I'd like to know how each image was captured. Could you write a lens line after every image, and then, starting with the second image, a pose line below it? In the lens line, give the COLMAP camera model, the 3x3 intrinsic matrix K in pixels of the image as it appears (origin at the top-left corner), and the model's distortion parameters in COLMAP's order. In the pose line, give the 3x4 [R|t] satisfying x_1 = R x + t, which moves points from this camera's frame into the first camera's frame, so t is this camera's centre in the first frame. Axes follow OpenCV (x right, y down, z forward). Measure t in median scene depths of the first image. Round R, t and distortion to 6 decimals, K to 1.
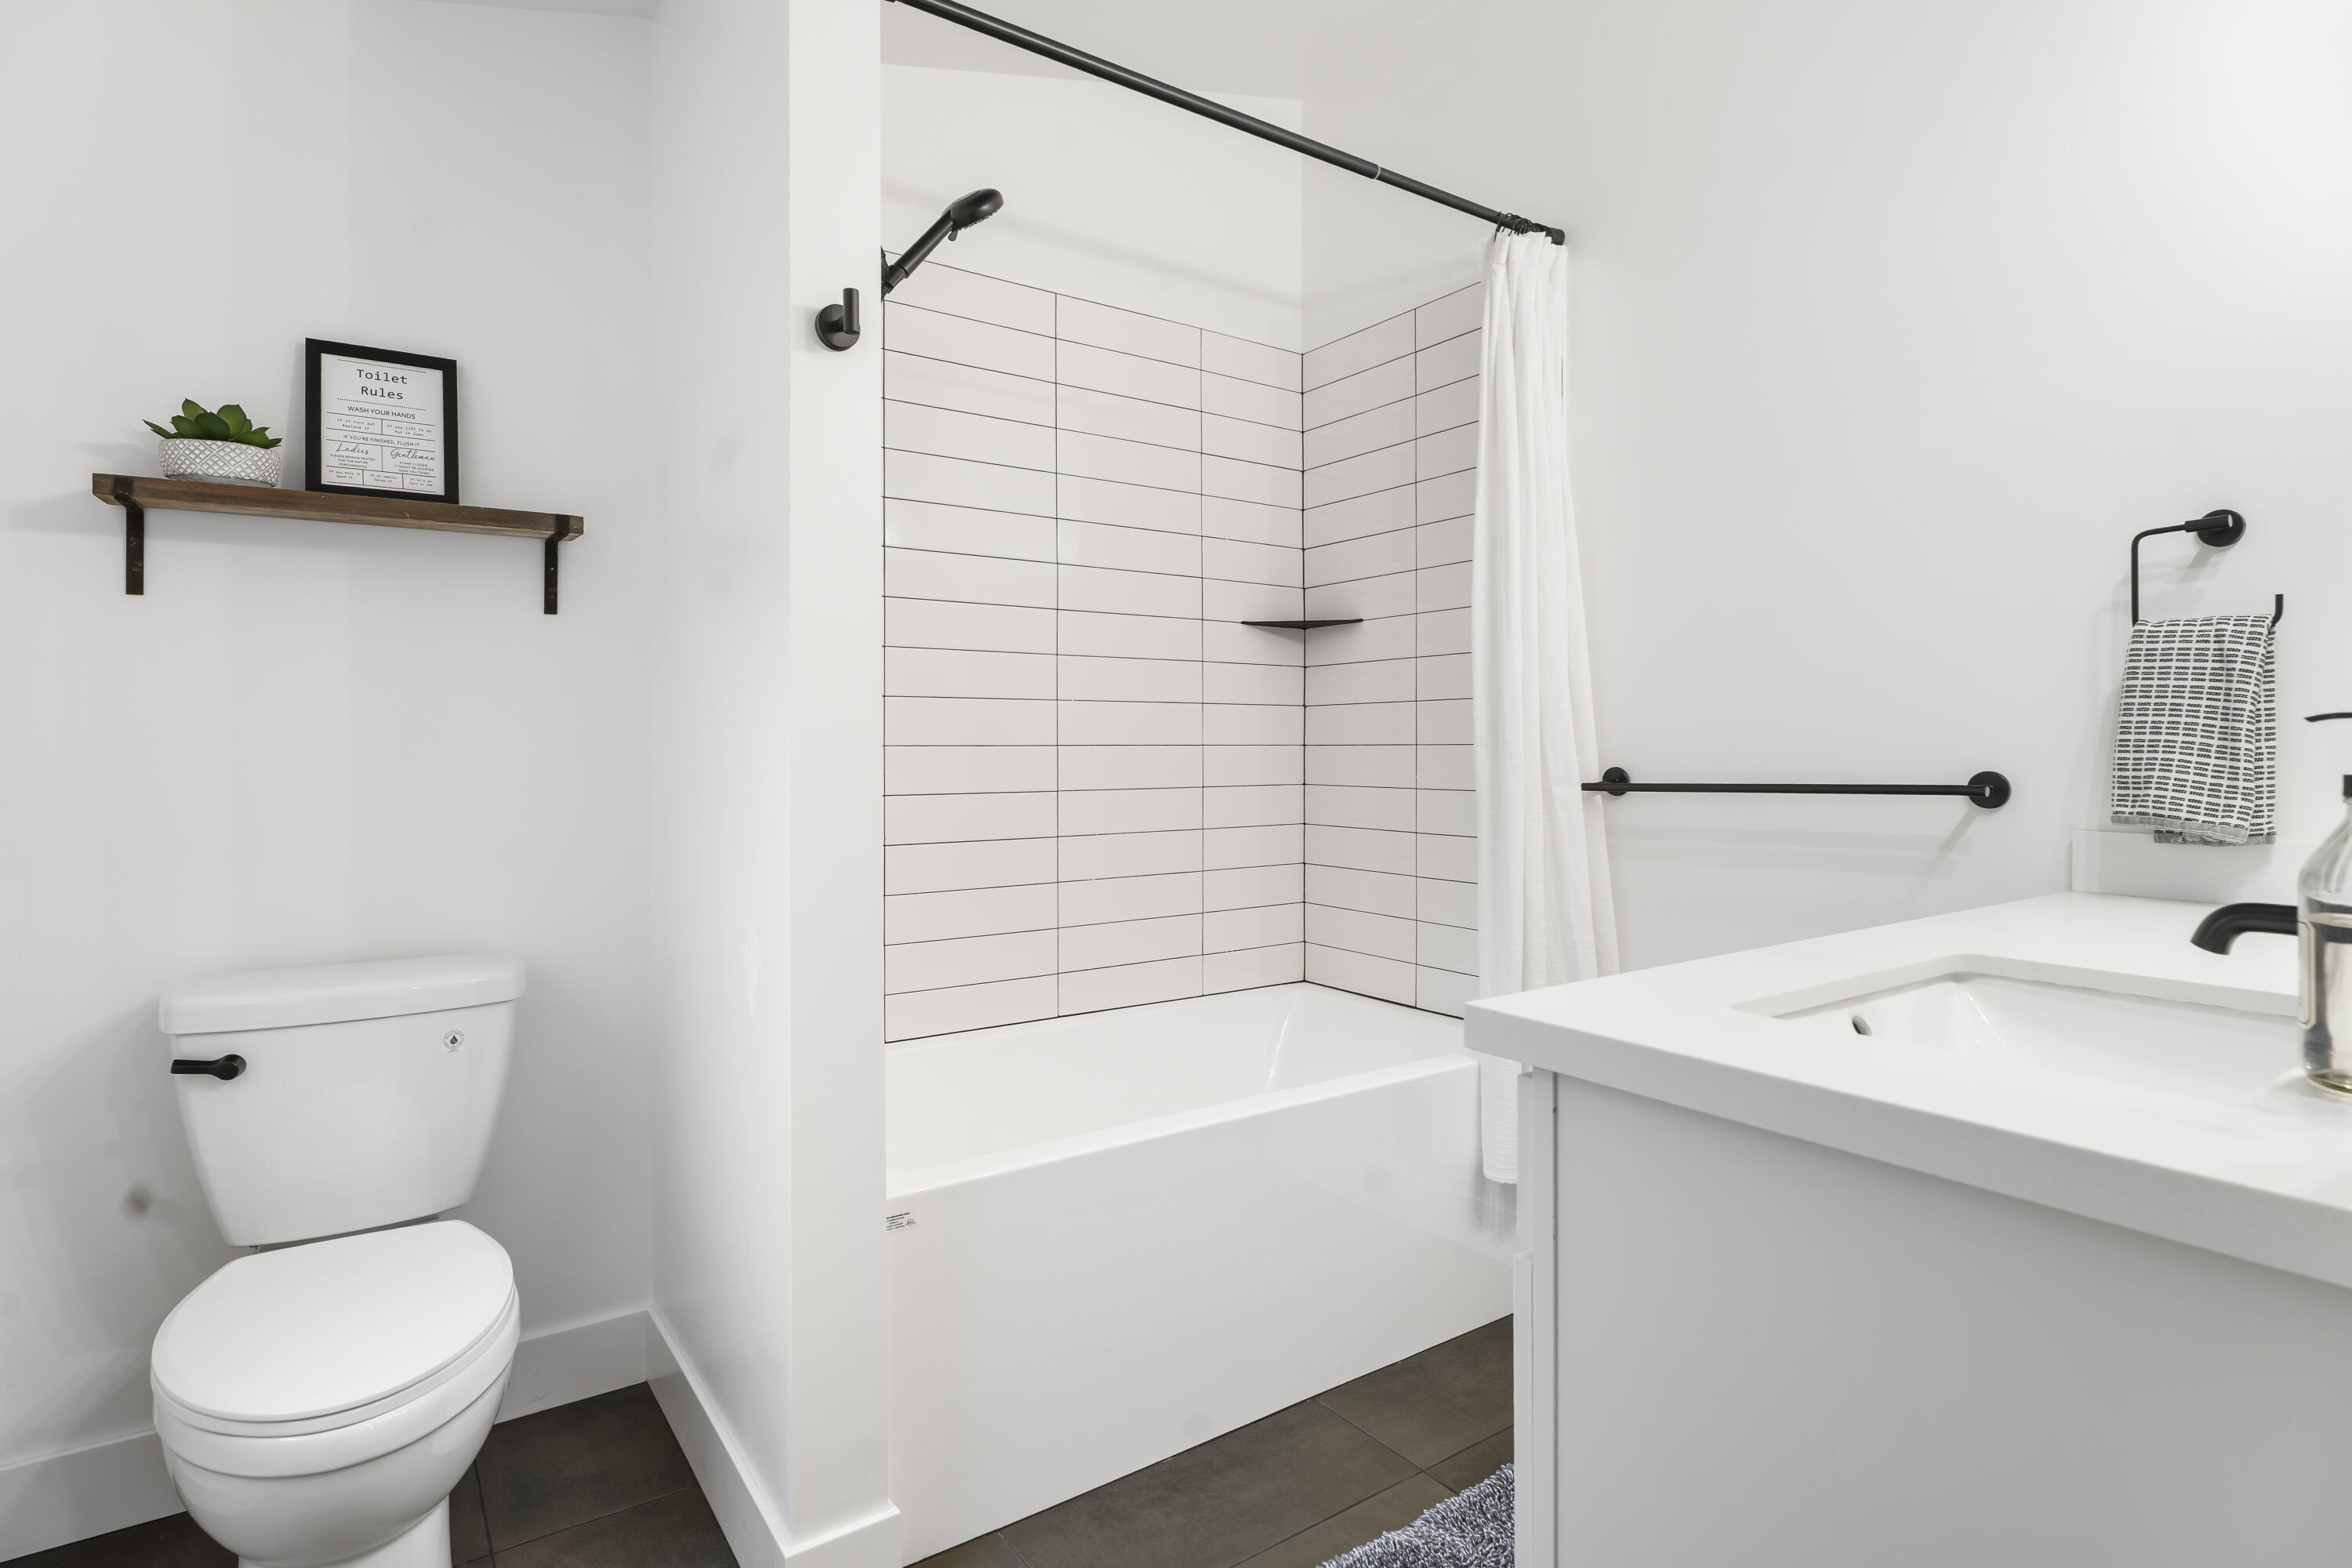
lens RADIAL K [[1183.5, 0, 1158.5], [0, 1183.5, 740.2], [0, 0, 1]] dist [-0.005853, 0.000241]
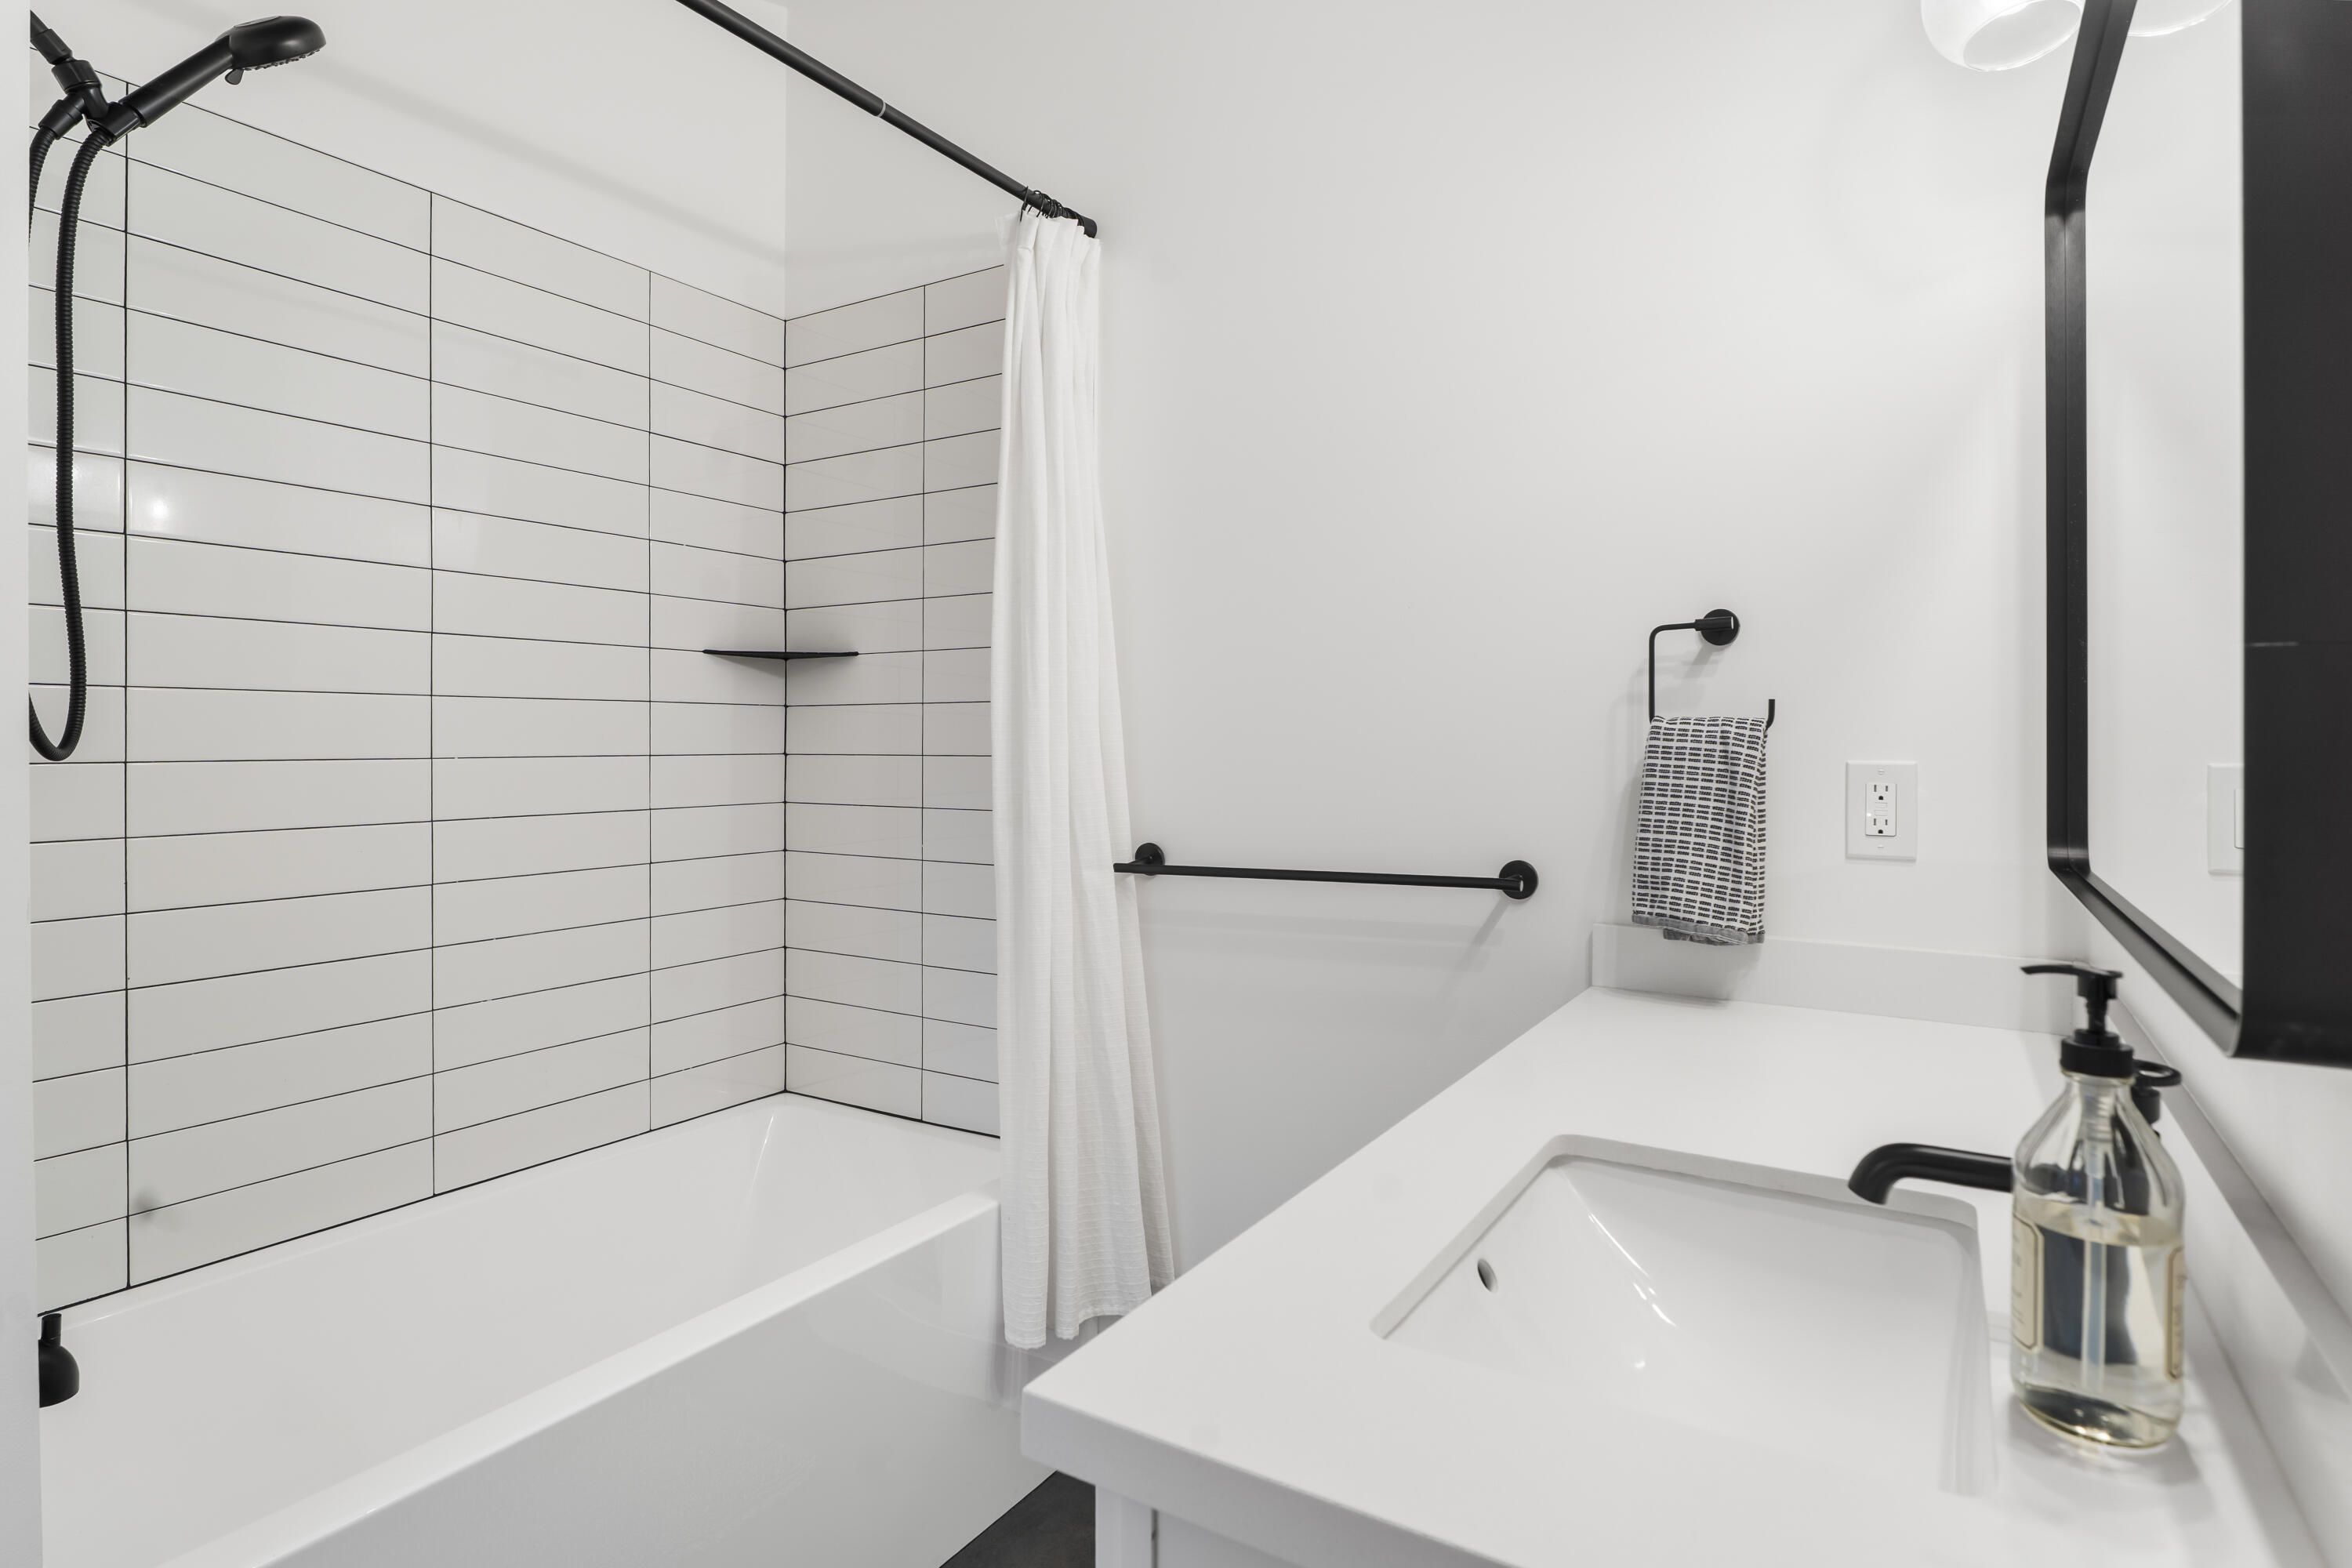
lens RADIAL K [[1285.9, 0, 1172.6], [0, 1285.9, 772.6], [0, 0, 1]] dist [-0.023544, 0.006076]
pose [[0.916261, -0.000341, 0.400582, 0.018424], [-0.007272, 0.999821, 0.017485, -0.046963], [-0.400517, -0.018934, 0.916094, 0.116764]]
